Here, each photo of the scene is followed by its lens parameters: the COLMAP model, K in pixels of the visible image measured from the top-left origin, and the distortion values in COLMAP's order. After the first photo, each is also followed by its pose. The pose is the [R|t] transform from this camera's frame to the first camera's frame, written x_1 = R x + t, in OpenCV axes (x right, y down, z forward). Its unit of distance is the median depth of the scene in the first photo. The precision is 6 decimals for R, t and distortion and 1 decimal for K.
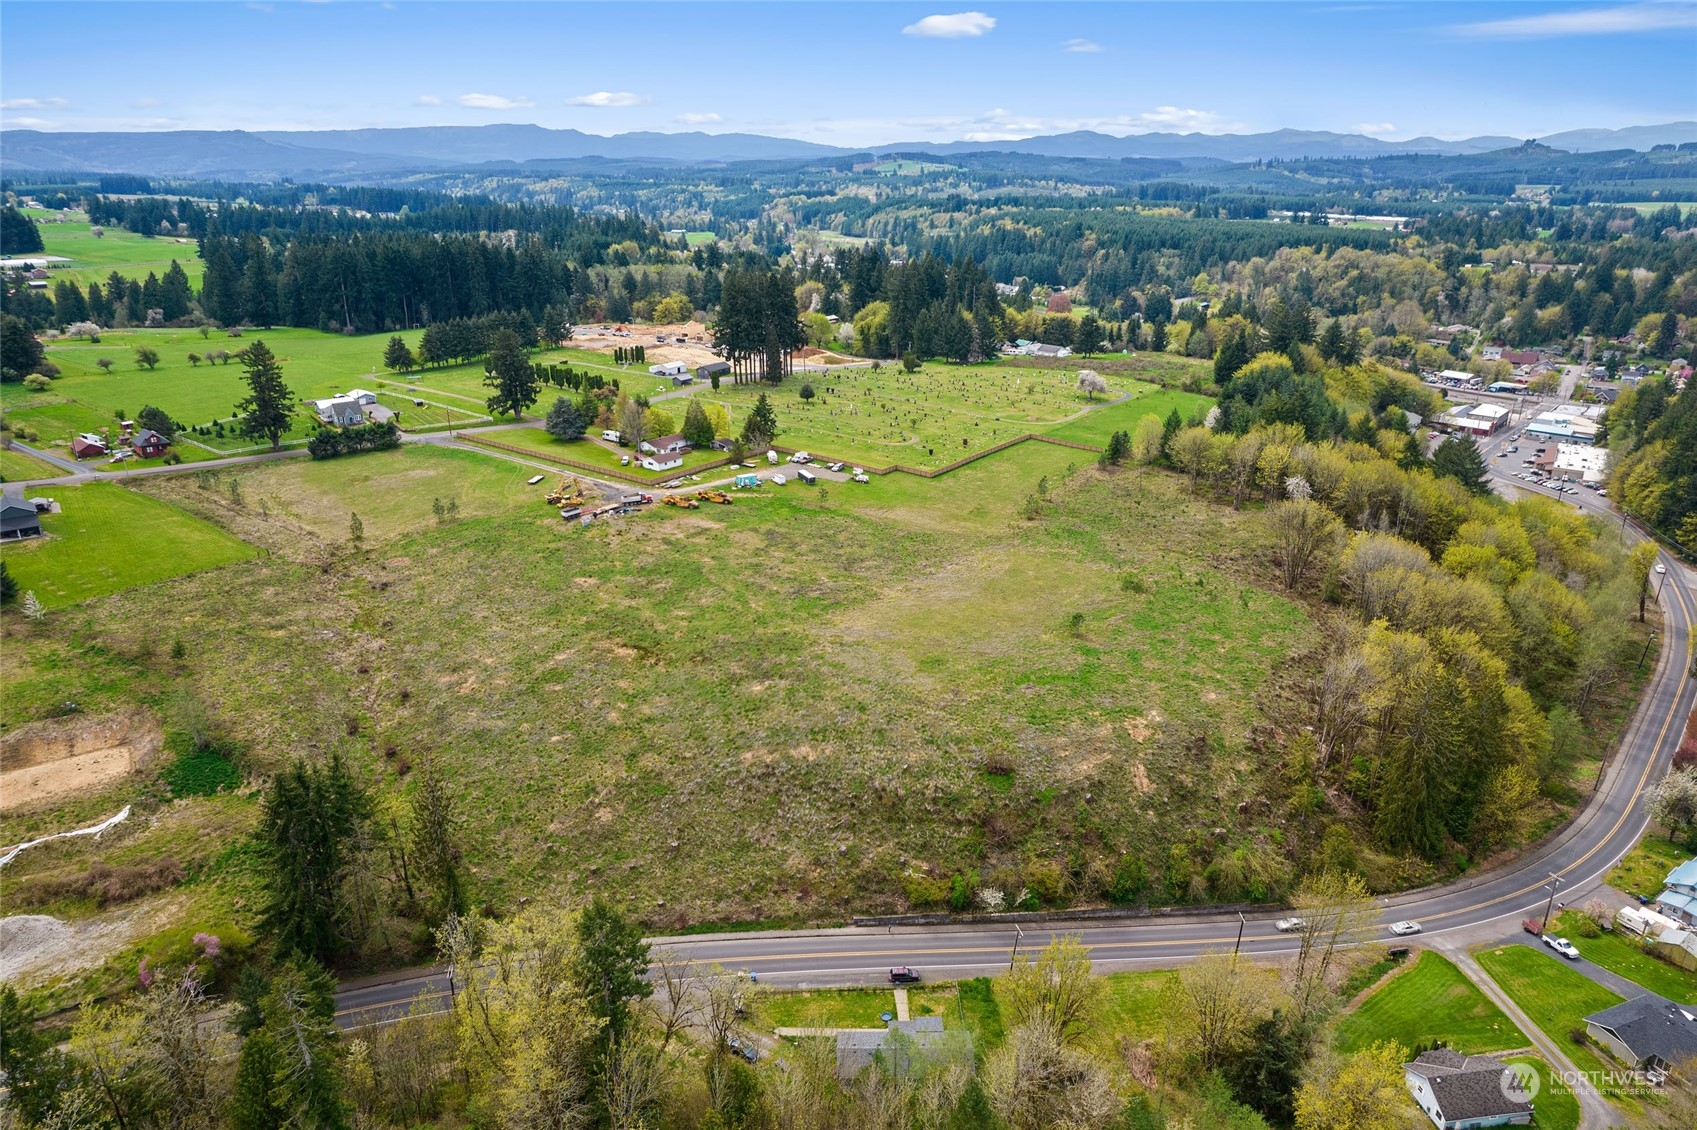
lens RADIAL K [[1094.6, 0, 855.6], [0, 1094.6, 578.5], [0, 0, 1]] dist [-0.076667, 0.065990]
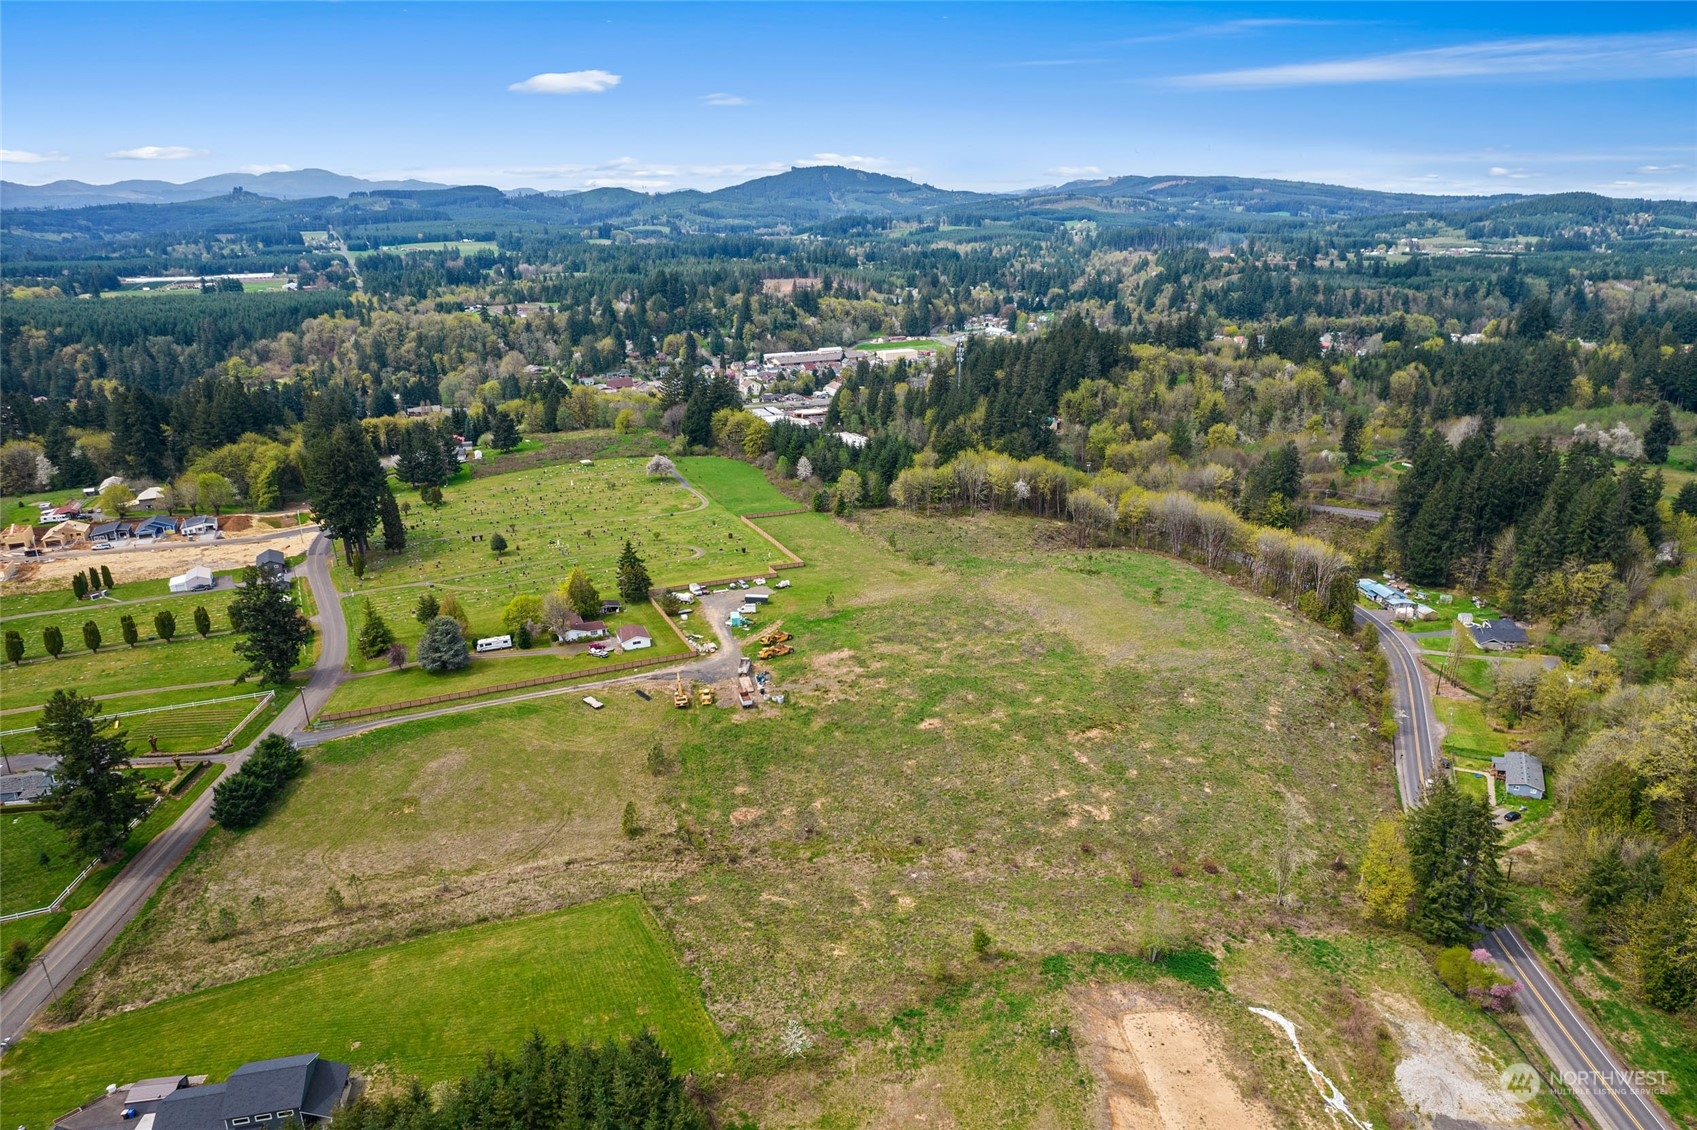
lens RADIAL K [[1094.6, 0, 855.6], [0, 1094.6, 578.5], [0, 0, 1]] dist [-0.076667, 0.065990]
pose [[0.483173, -0.300666, 0.822280, -1.256341], [0.328974, 0.932711, 0.147740, -0.347986], [-0.811370, 0.199125, 0.549571, 0.530385]]
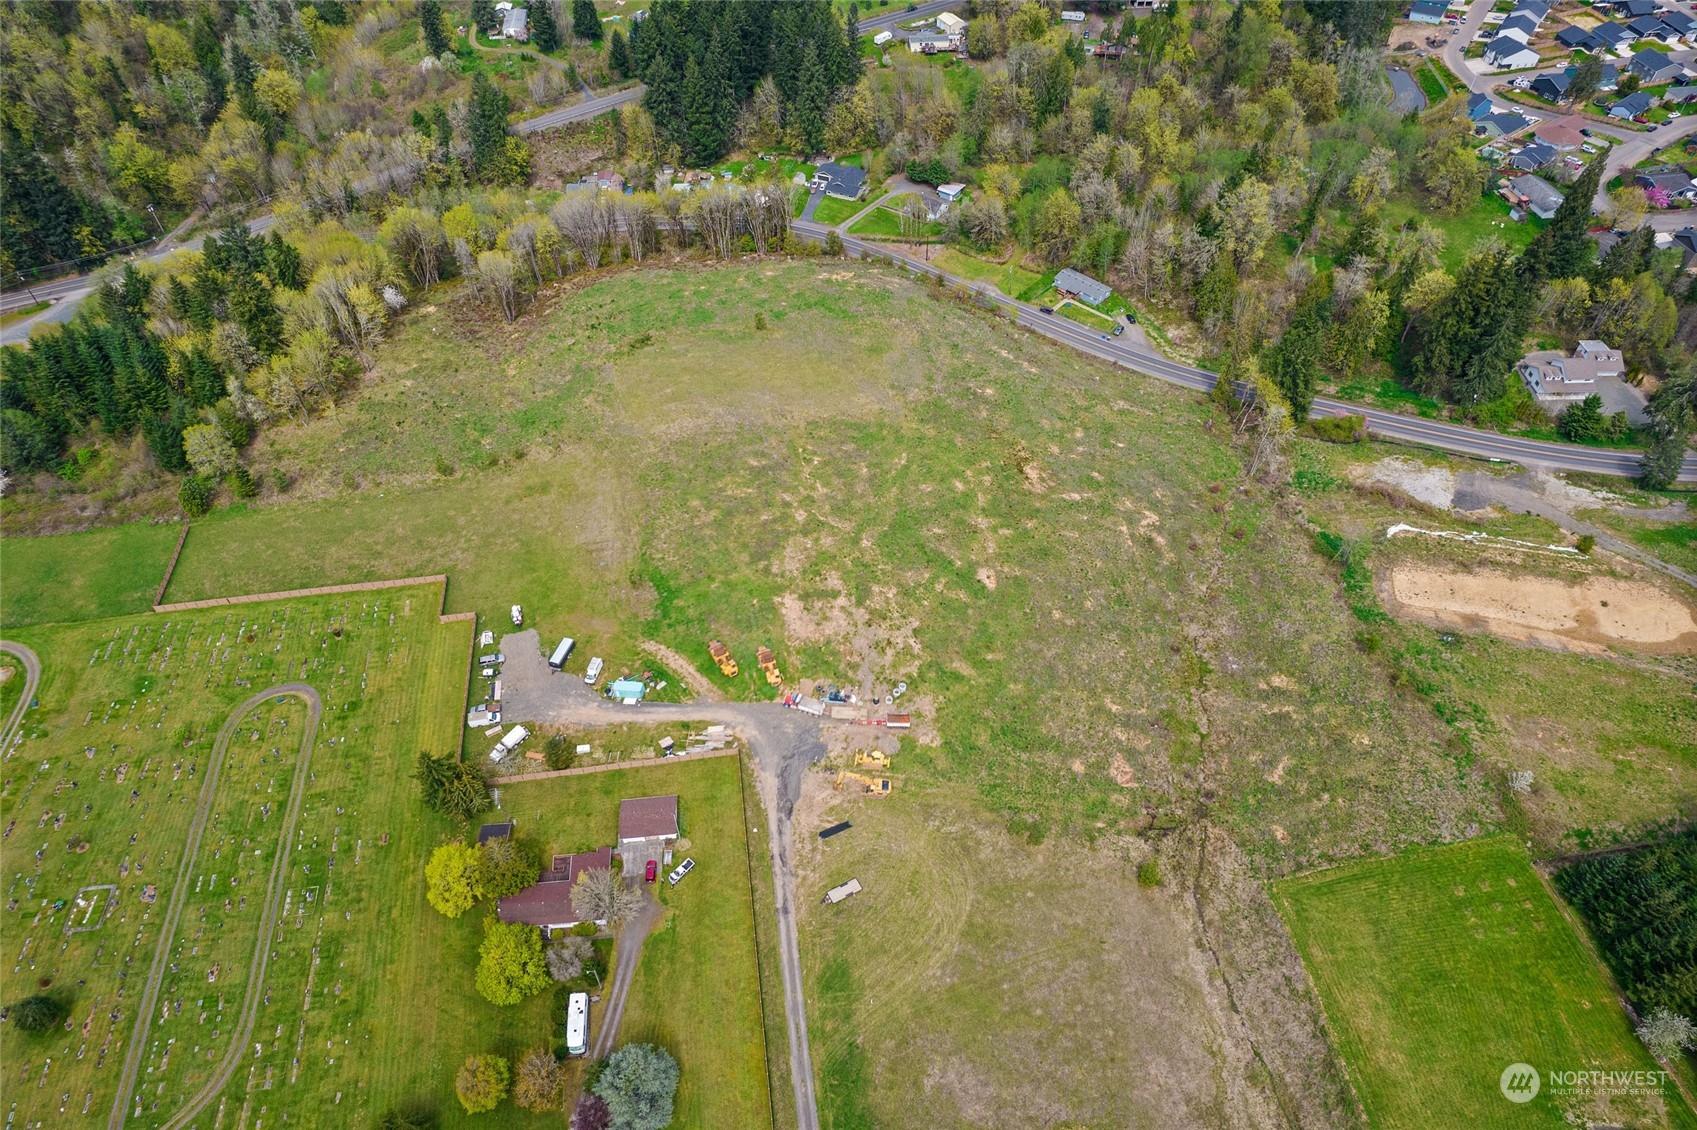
lens RADIAL K [[1094.6, 0, 855.6], [0, 1094.6, 578.5], [0, 0, 1]] dist [-0.076667, 0.065990]
pose [[-0.702152, -0.532574, 0.472596, -0.720673], [0.256160, 0.430350, 0.865552, -1.002816], [-0.664352, 0.728810, -0.165747, 1.427536]]
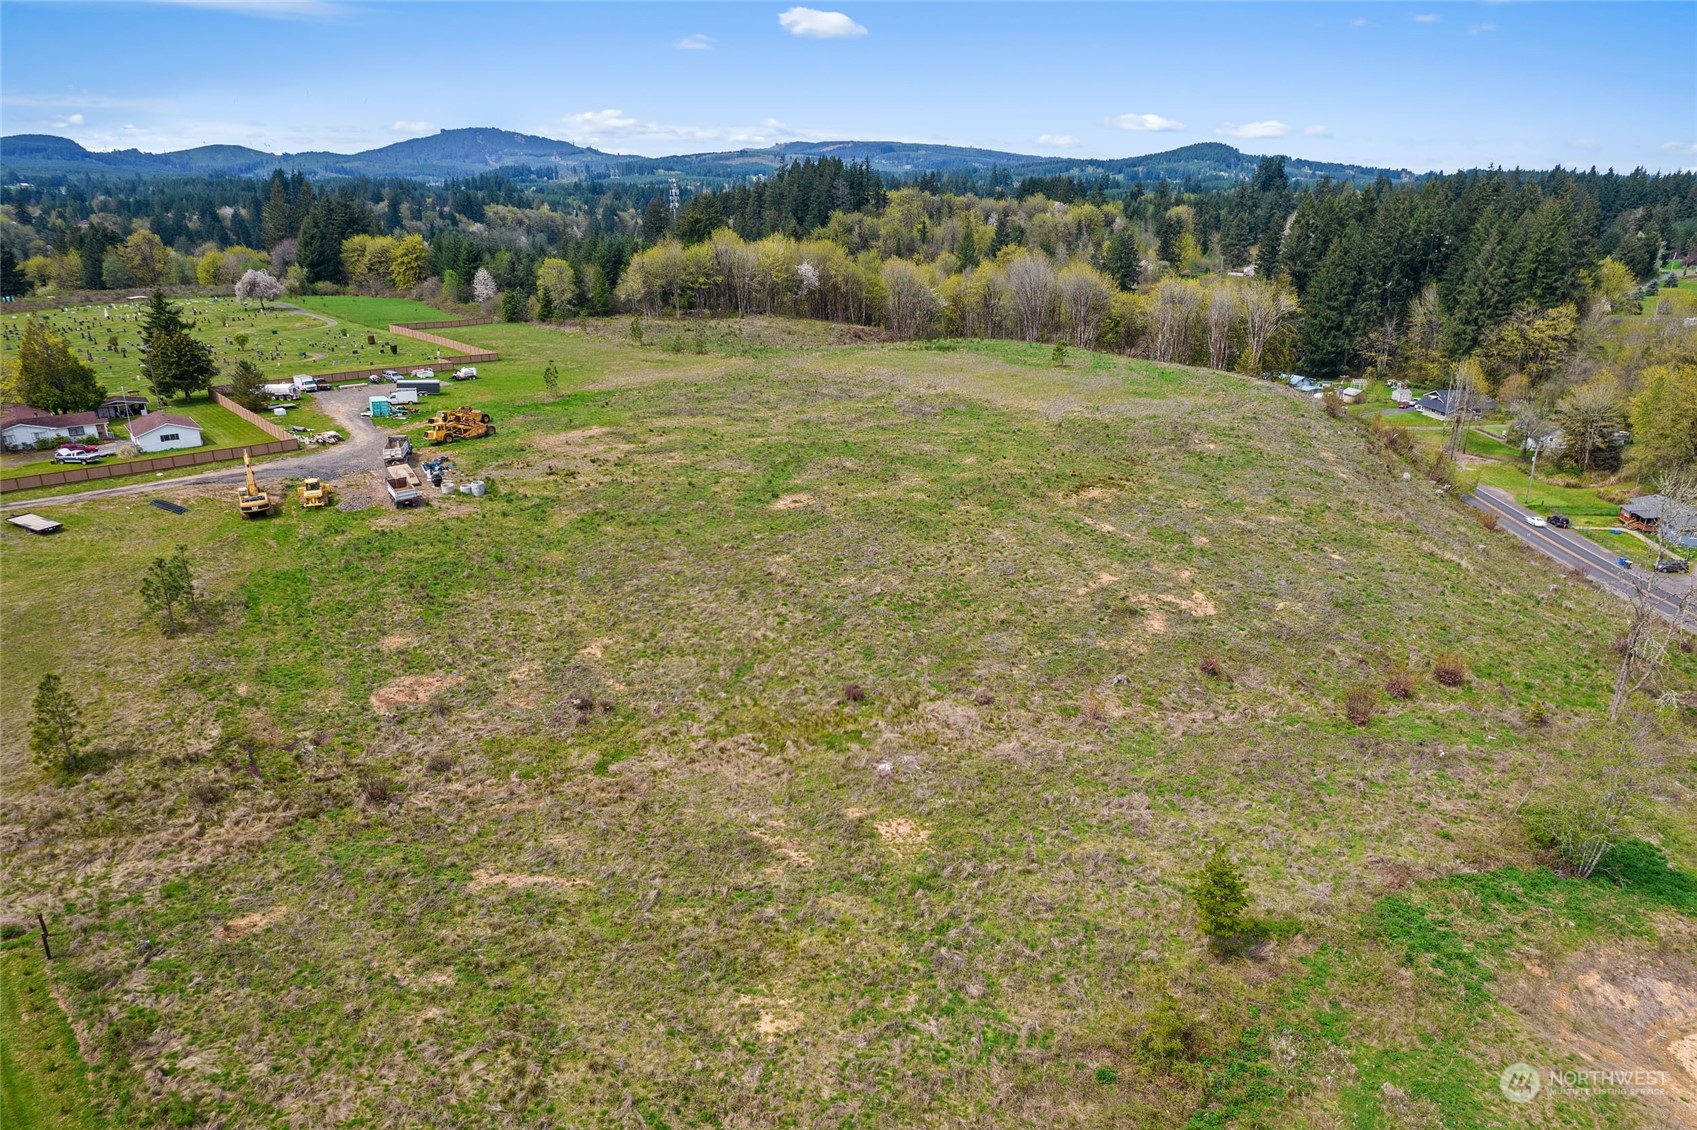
lens RADIAL K [[1094.6, 0, 855.6], [0, 1094.6, 578.5], [0, 0, 1]] dist [-0.076667, 0.065990]
pose [[0.214102, -0.347724, 0.912824, -0.839235], [0.355511, 0.898143, 0.258747, -0.101978], [-0.909820, 0.269121, 0.315914, 0.942018]]
